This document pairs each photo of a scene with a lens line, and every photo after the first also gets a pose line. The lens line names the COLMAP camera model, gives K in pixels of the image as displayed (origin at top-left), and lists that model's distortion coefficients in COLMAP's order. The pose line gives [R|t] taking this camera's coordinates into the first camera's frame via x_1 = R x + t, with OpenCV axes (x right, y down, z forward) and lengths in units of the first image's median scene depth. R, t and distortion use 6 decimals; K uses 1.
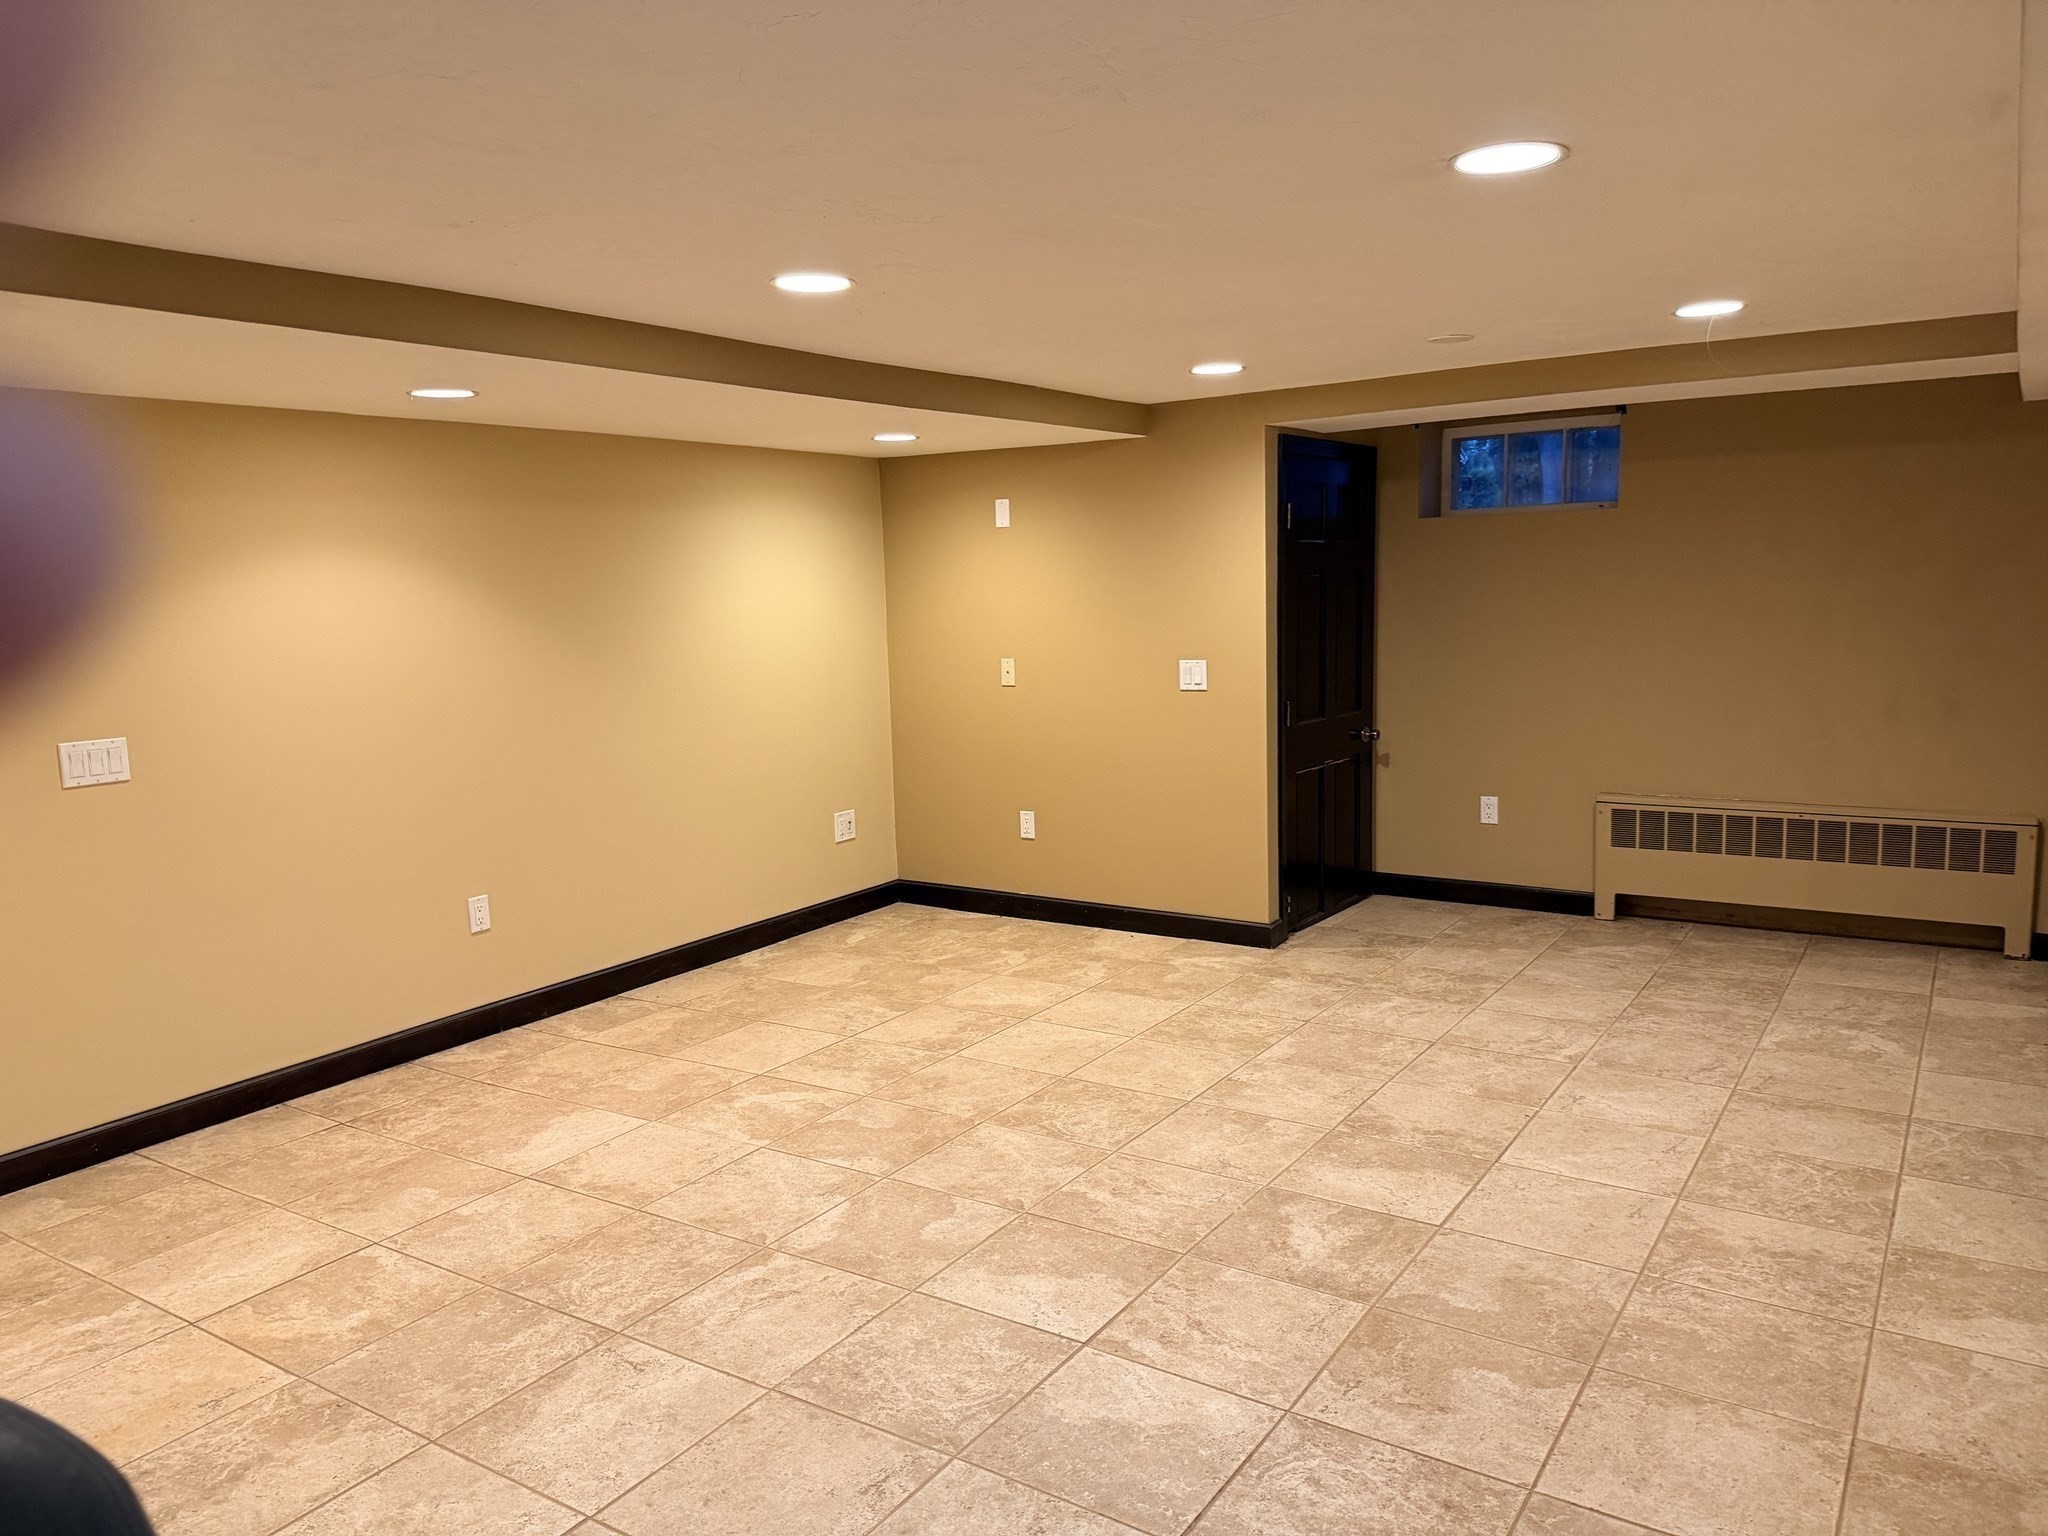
lens RADIAL K [[1401.3, 0, 1030.9], [0, 1401.3, 777.4], [0, 0, 1]] dist [0.086777, -0.141499]
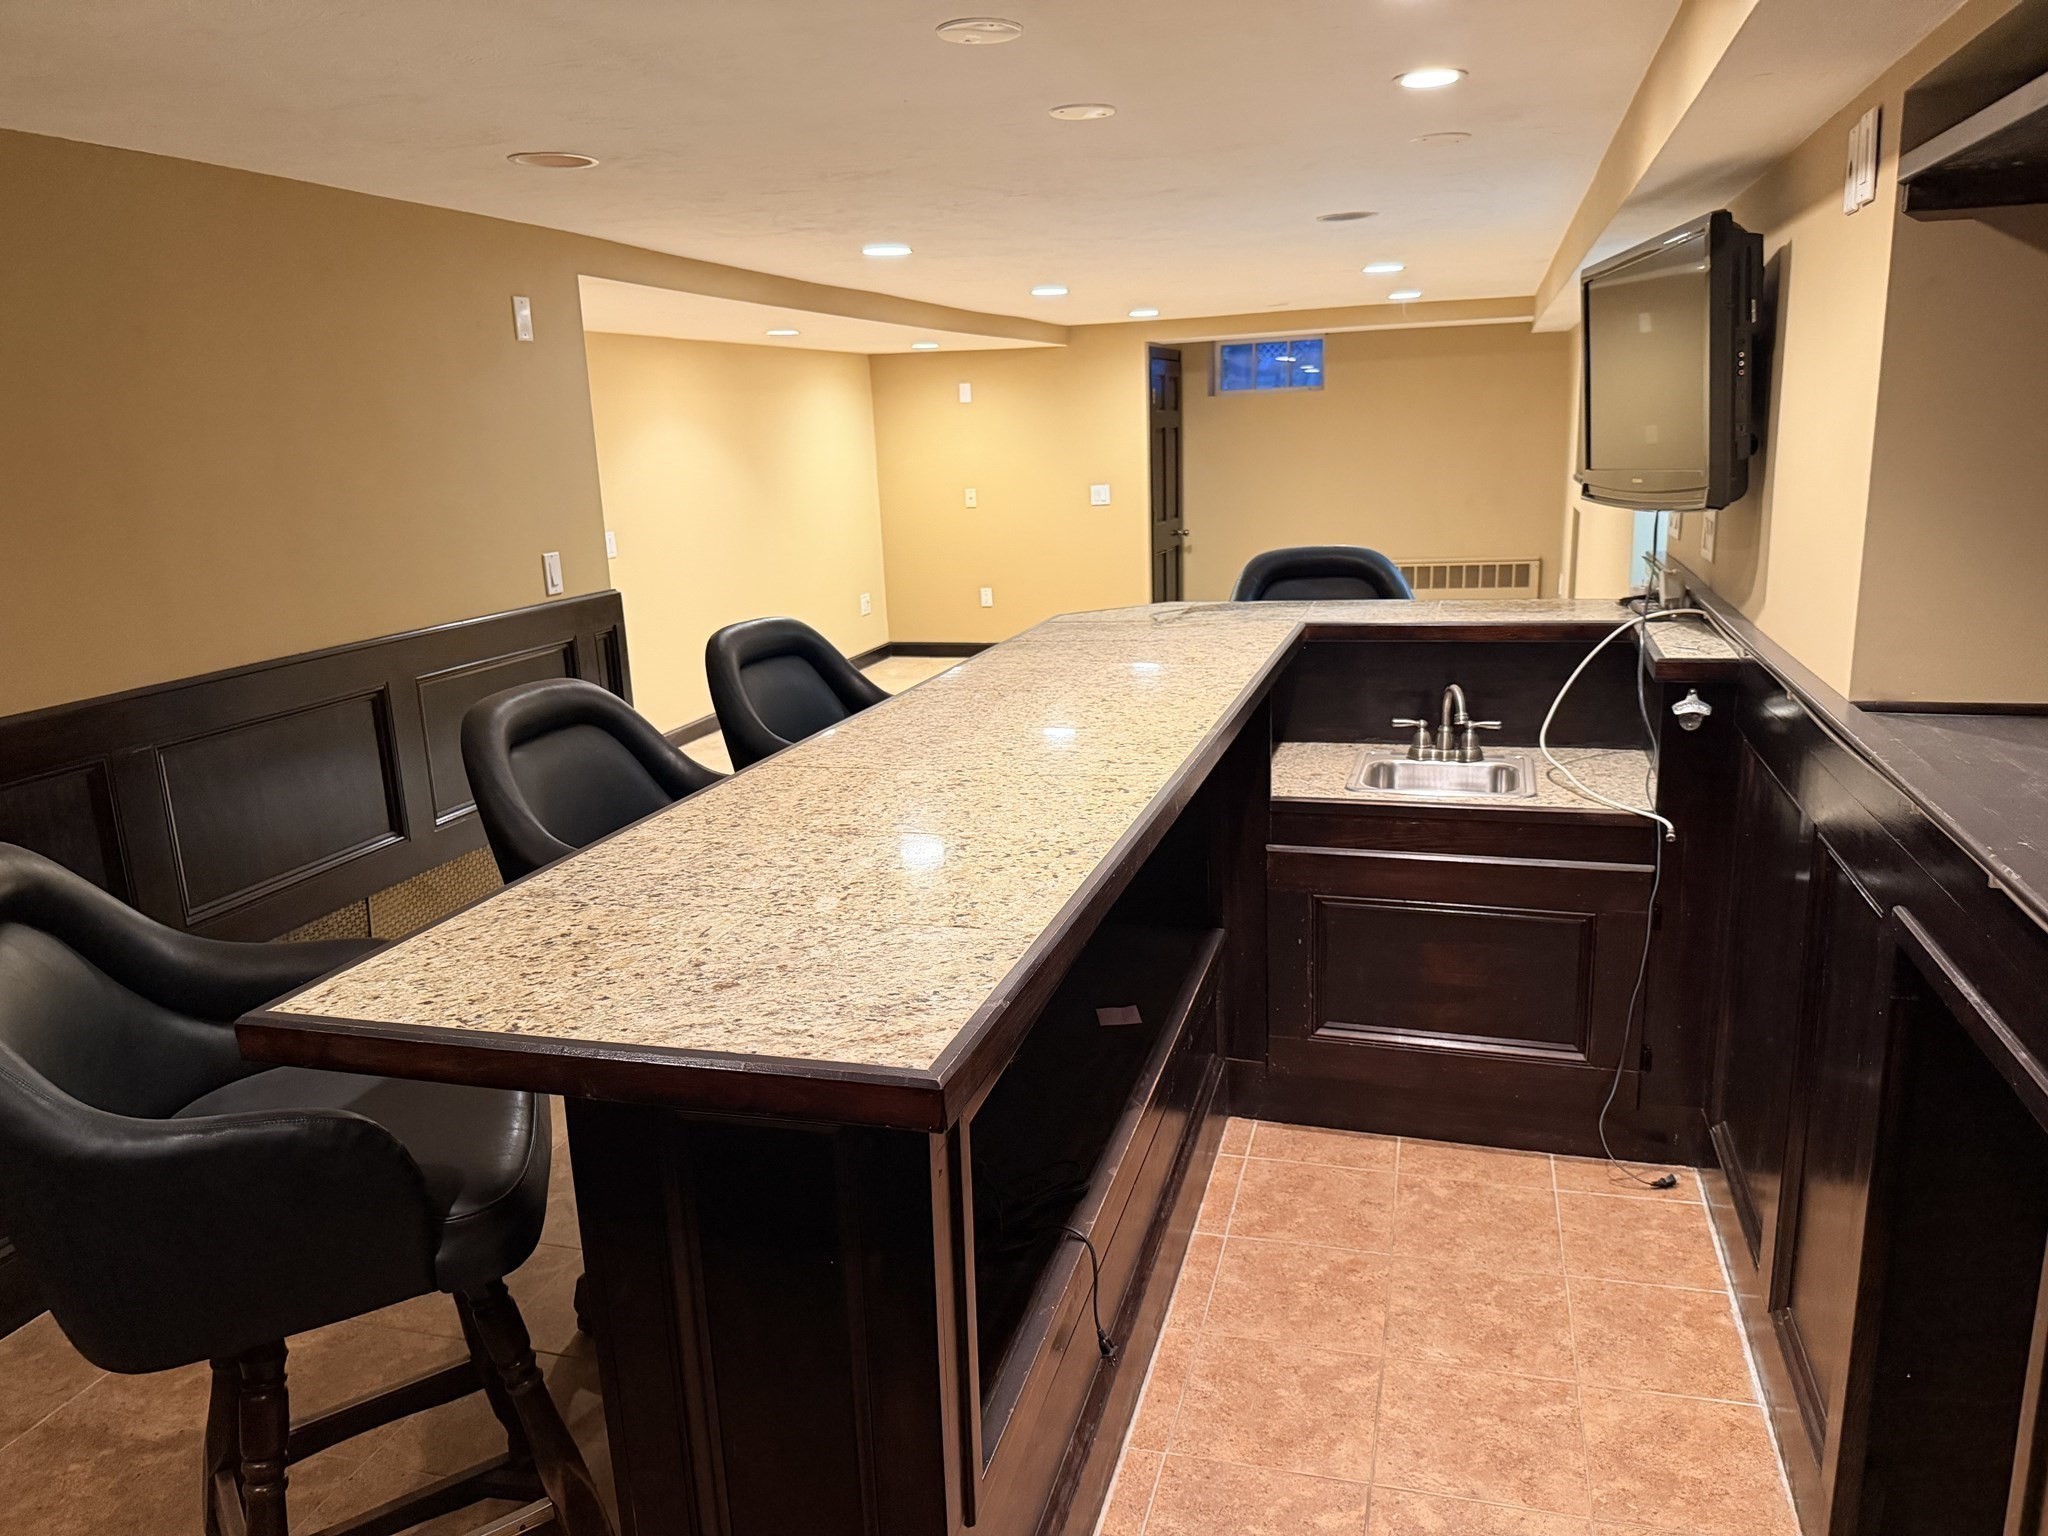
lens RADIAL K [[1401.3, 0, 1030.9], [0, 1401.3, 777.4], [0, 0, 1]] dist [0.086777, -0.141499]
pose [[0.953350, -0.078851, 0.291387, -0.437776], [0.050984, 0.993474, 0.102033, 0.078171], [-0.297531, -0.082418, 0.951148, -0.535965]]
